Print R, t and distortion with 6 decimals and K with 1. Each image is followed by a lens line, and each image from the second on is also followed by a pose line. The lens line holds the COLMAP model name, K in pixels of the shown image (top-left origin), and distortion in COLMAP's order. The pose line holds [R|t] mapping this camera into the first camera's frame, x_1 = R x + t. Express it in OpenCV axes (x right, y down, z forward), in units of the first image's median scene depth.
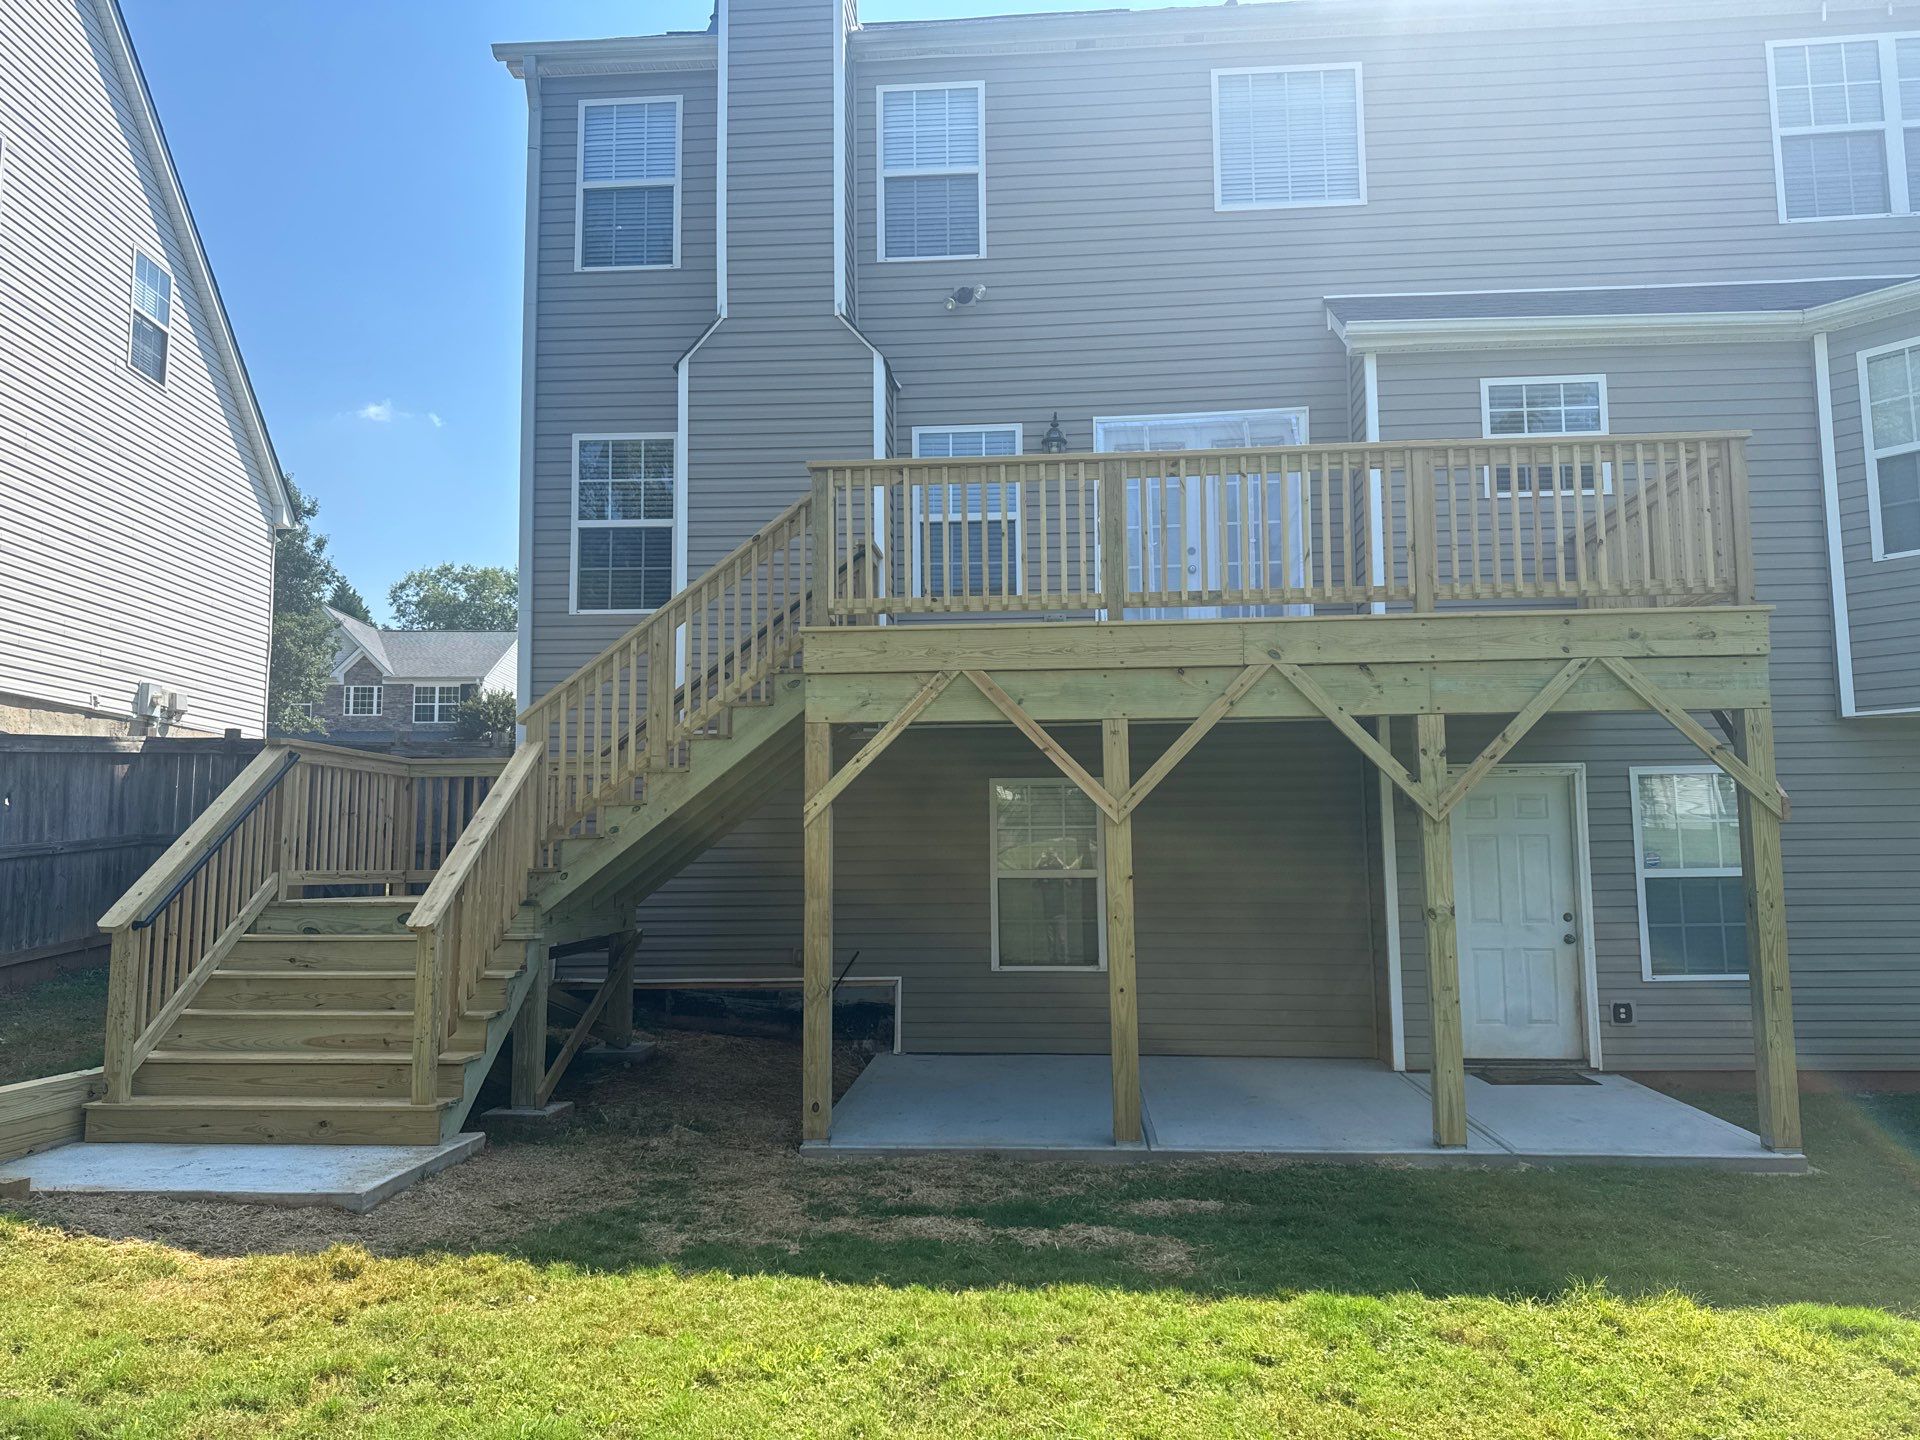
lens RADIAL K [[1348.0, 0, 955.9], [0, 1348.0, 724.4], [0, 0, 1]] dist [0.032014, -0.037963]
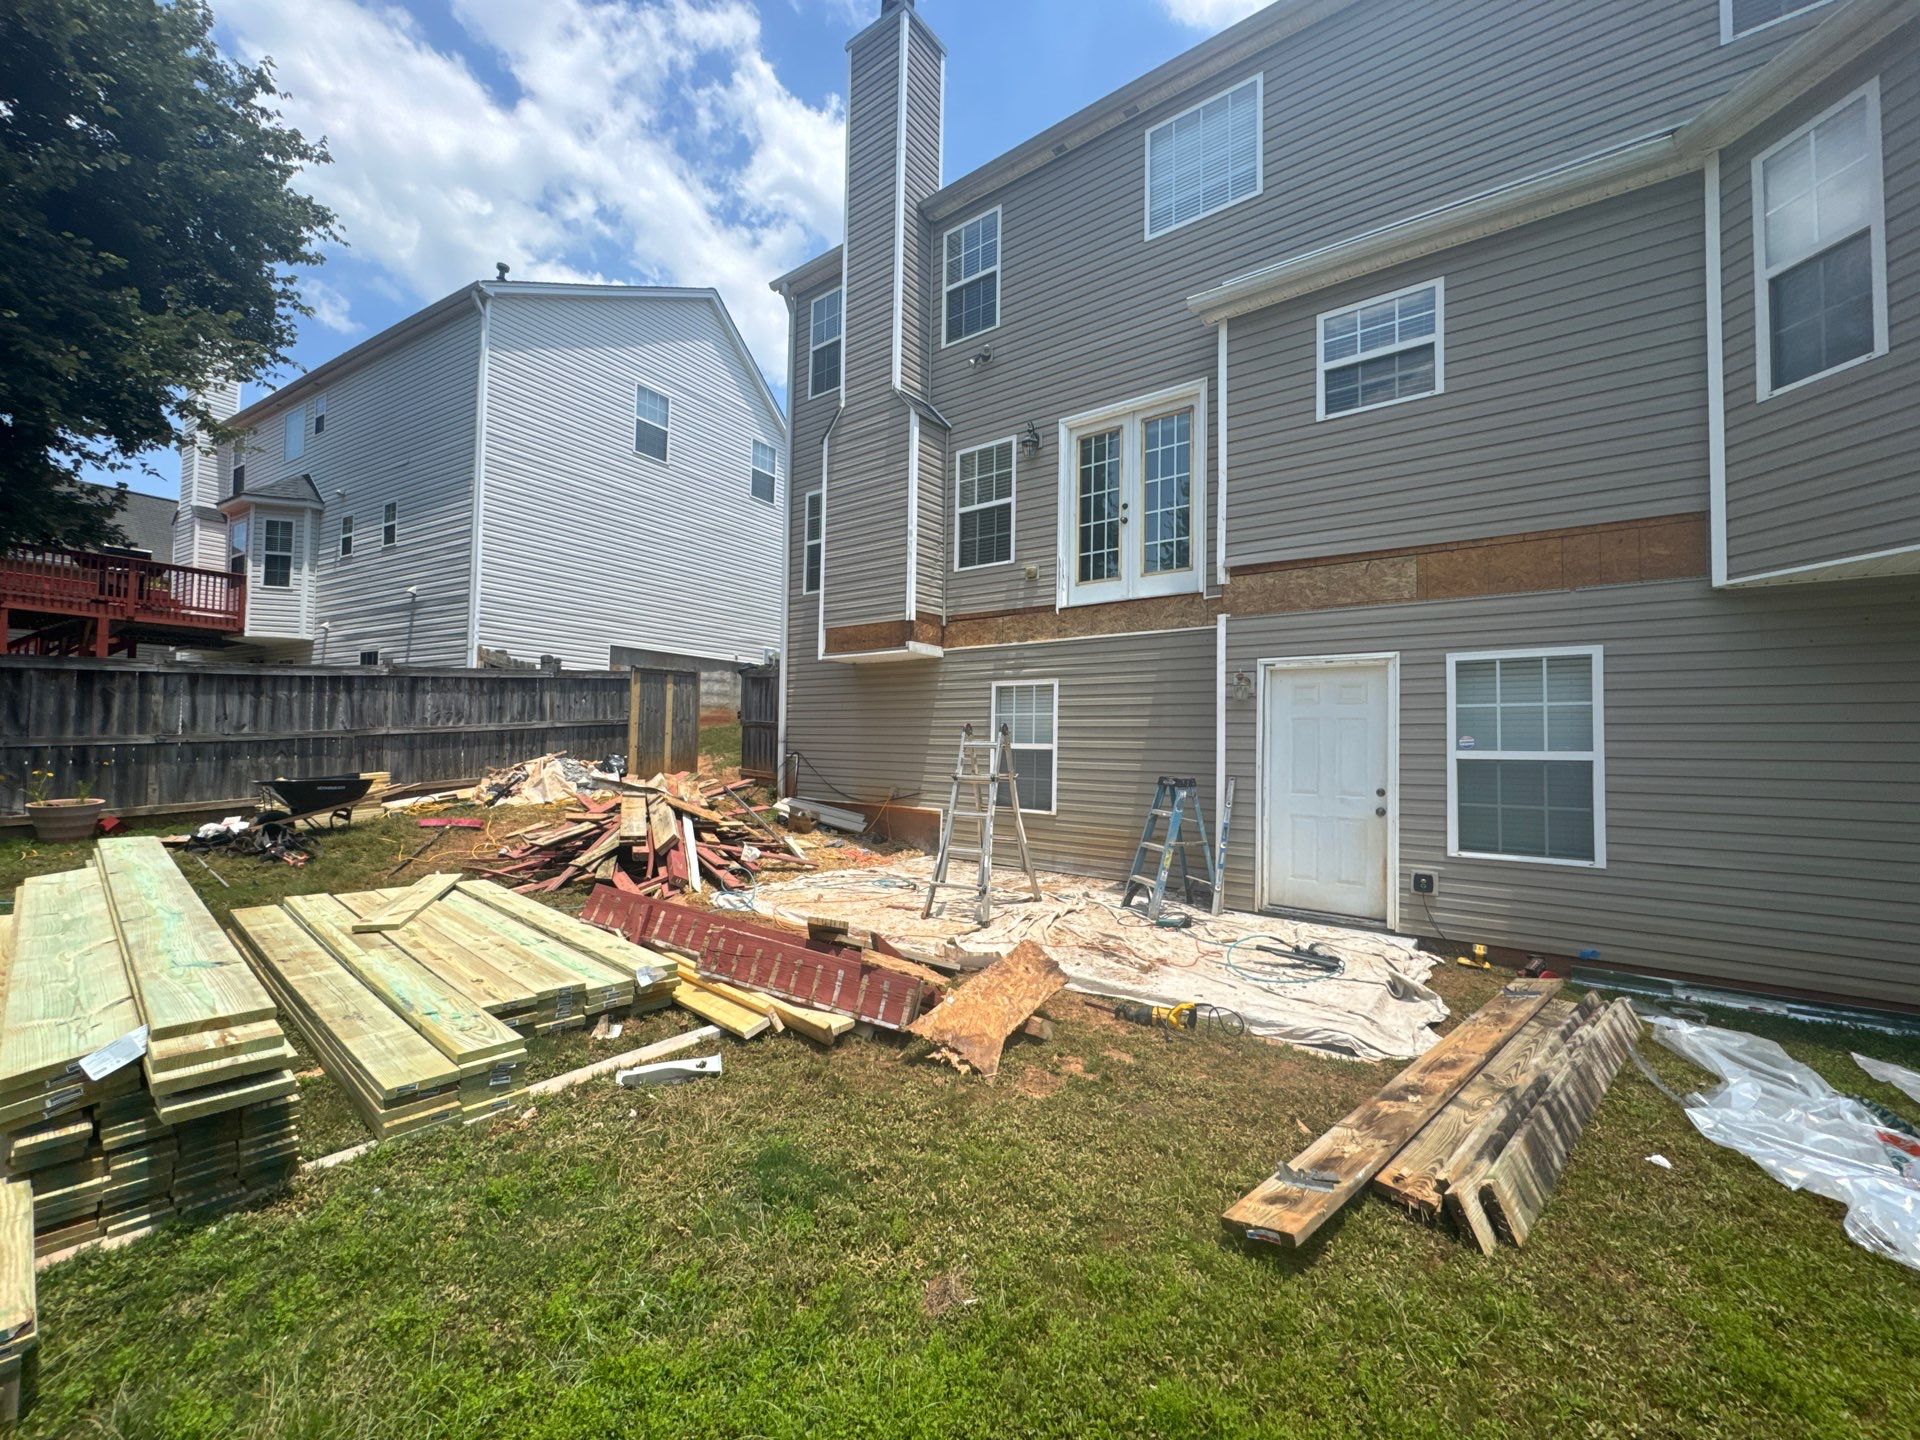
lens RADIAL K [[765.0, 0, 958.6], [0, 765.0, 718.9], [0, 0, 1]] dist [-0.001535, -0.000055]
pose [[0.833603, 0.004330, -0.552347, 0.623025], [0.031012, 0.998025, 0.054627, 0.045962], [0.551492, -0.062667, 0.831823, 0.360915]]
